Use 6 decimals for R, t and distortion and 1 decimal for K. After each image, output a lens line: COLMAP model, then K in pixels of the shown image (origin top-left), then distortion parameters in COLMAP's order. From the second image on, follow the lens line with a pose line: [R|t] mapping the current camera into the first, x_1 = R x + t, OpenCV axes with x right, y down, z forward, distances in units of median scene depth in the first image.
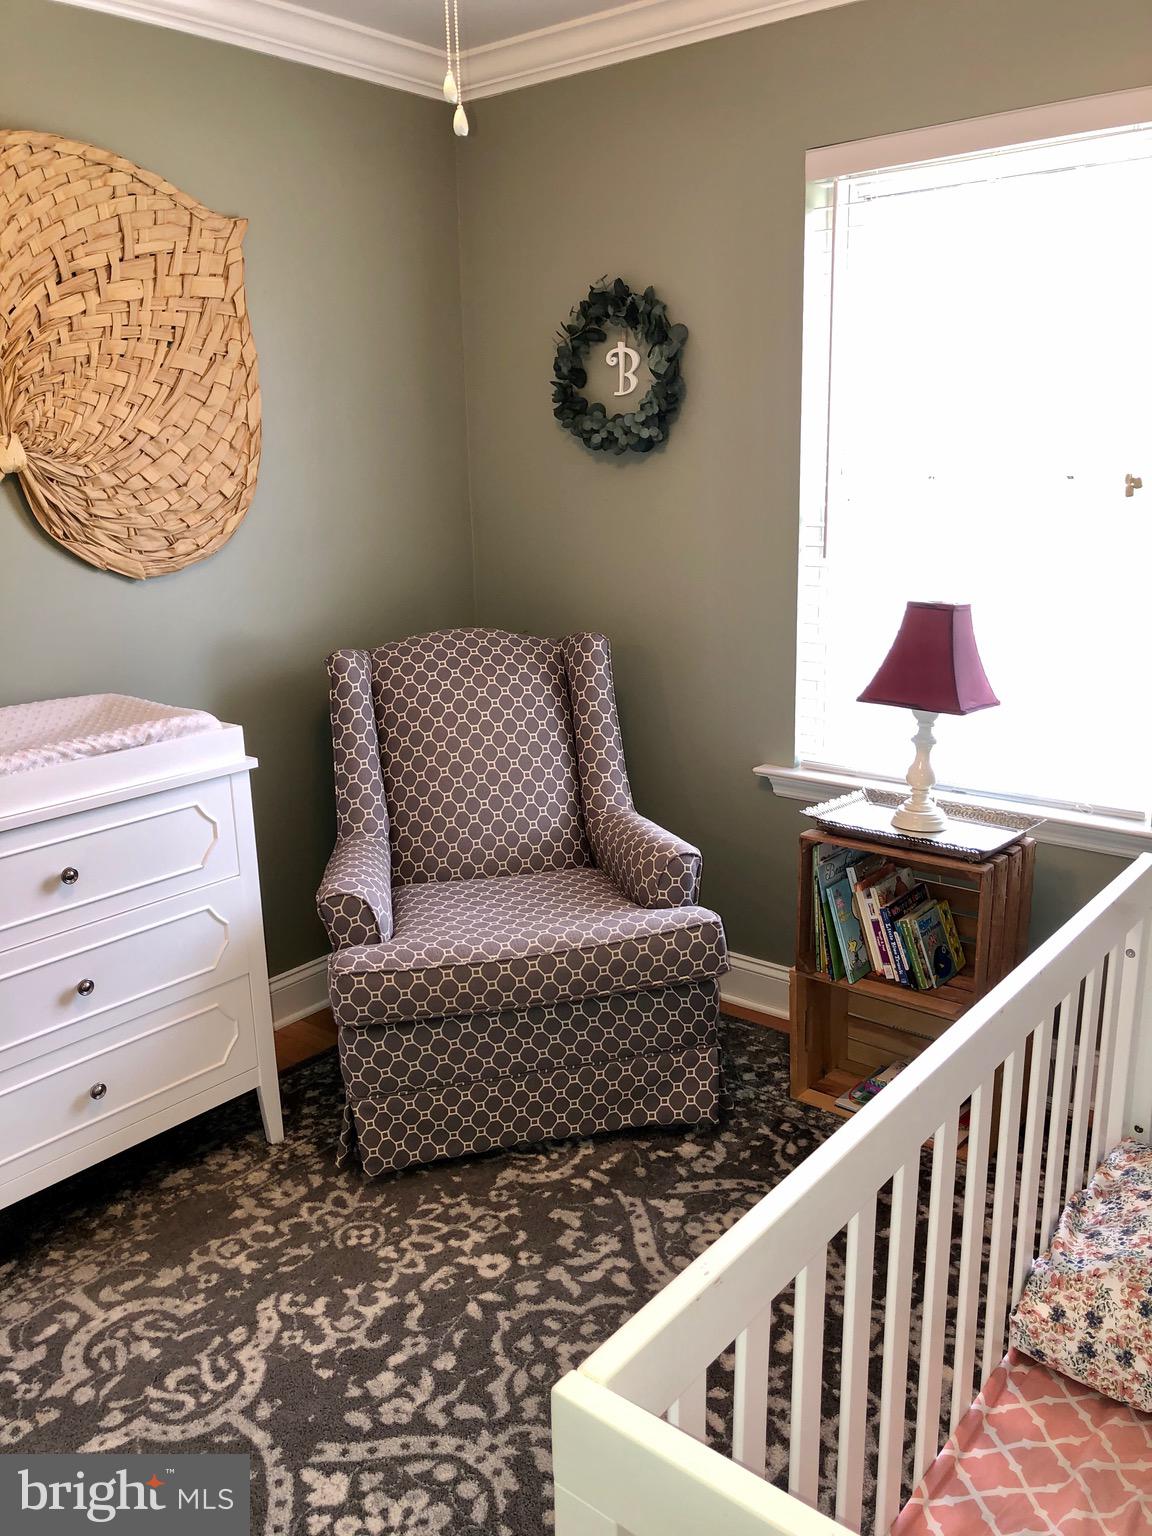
lens RADIAL K [[1259.9, 0, 570.3], [0, 1259.9, 732.9], [0, 0, 1]] dist [0.069296, -0.080480]
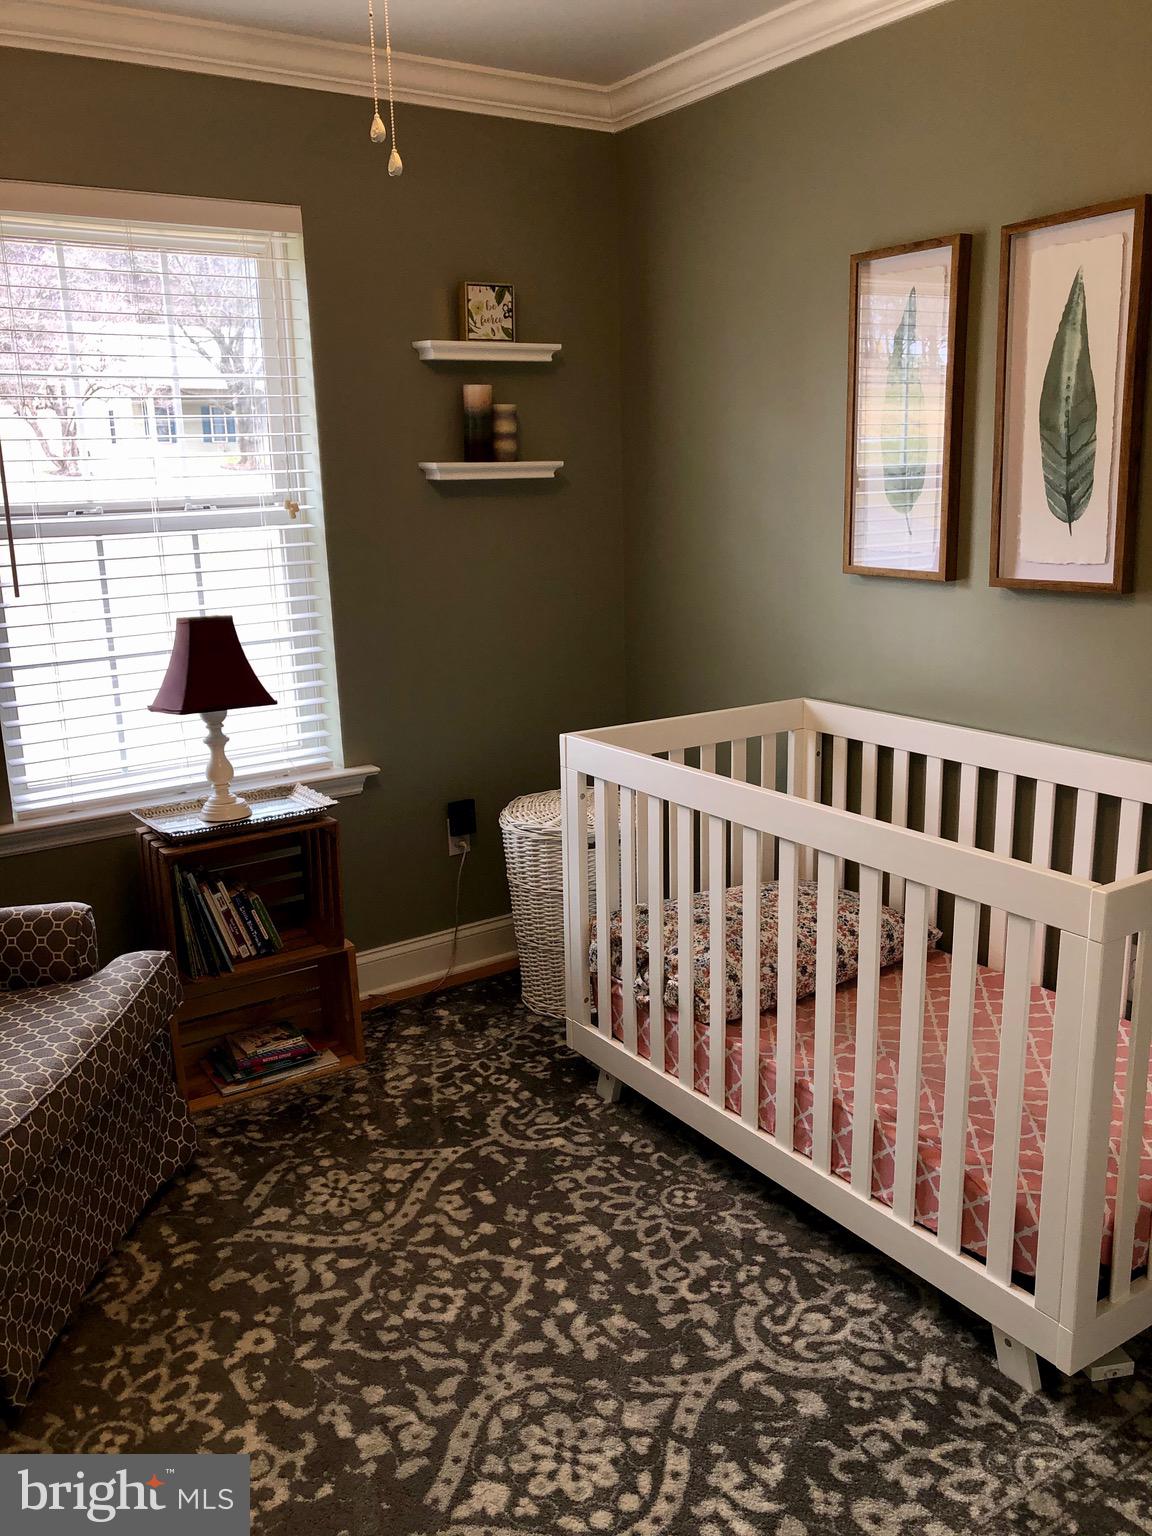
lens RADIAL K [[1228.2, 0, 576.0], [0, 1228.2, 768.0], [0, 0, 1]] dist [0.057222, -0.142395]
pose [[0.288128, -0.207892, 0.934753, -0.727392], [0.238419, 0.960984, 0.140236, -0.052817], [-0.927437, 0.182457, 0.326452, 0.403441]]
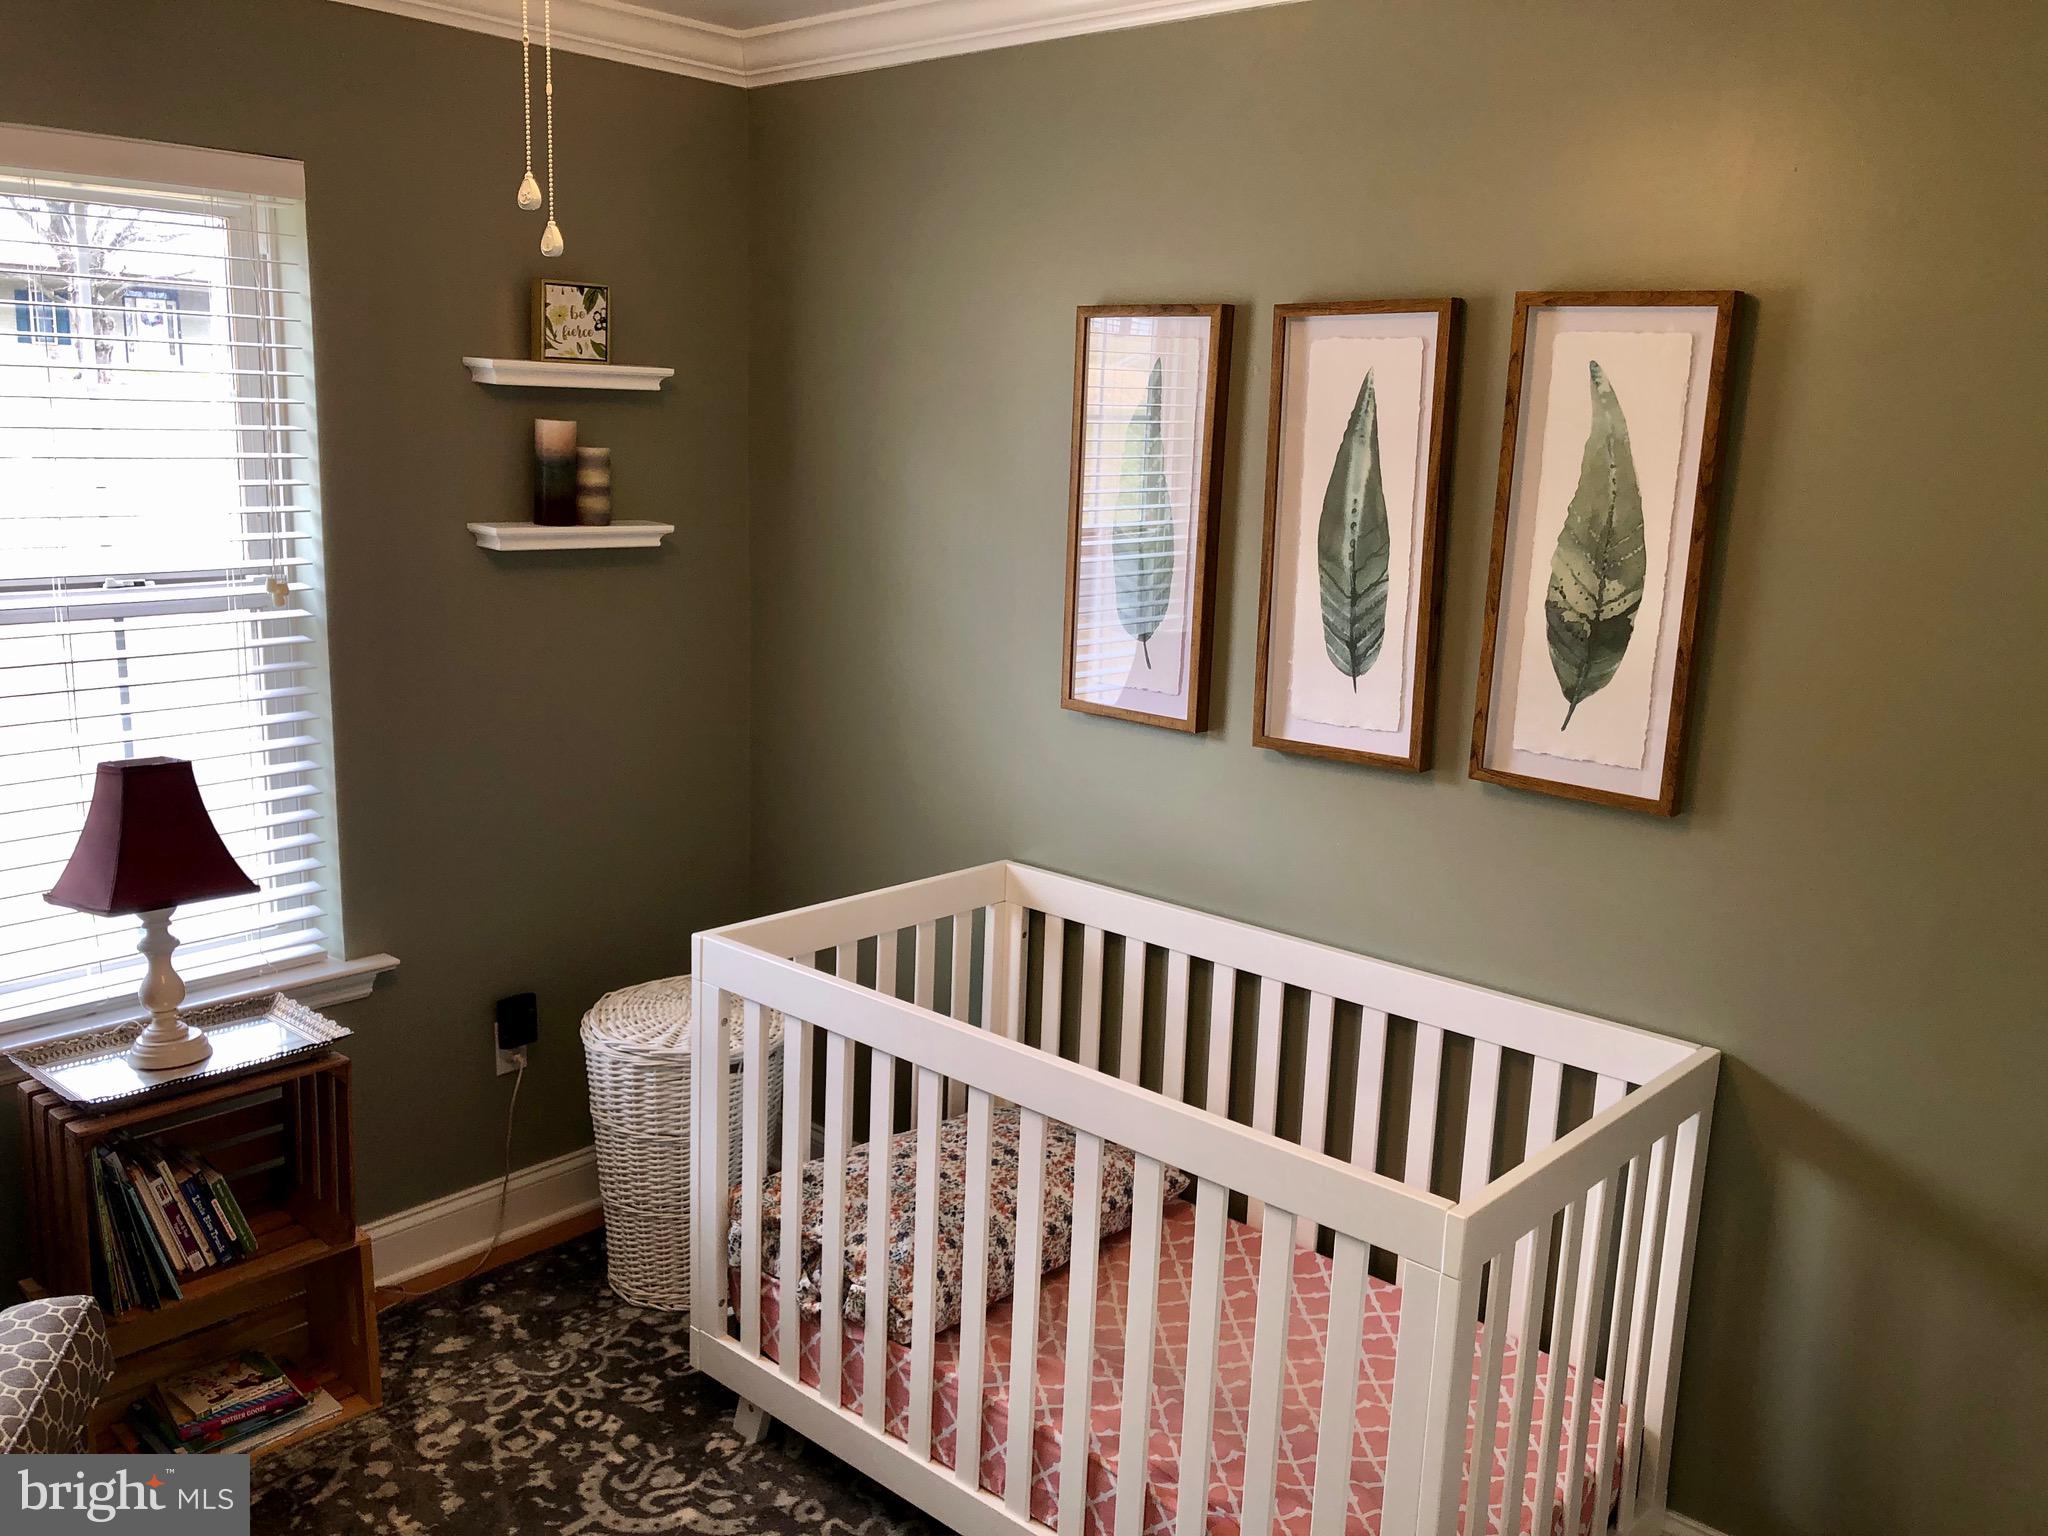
lens RADIAL K [[1655.6, 0, 1024.0], [0, 1655.6, 768.0], [0, 0, 1]] dist [-0.024525, 0.060228]
pose [[0.040018, -0.173372, 0.984043, -0.709805], [0.194723, 0.967303, 0.162504, -0.170767], [-0.980042, 0.185113, 0.072469, 0.468368]]
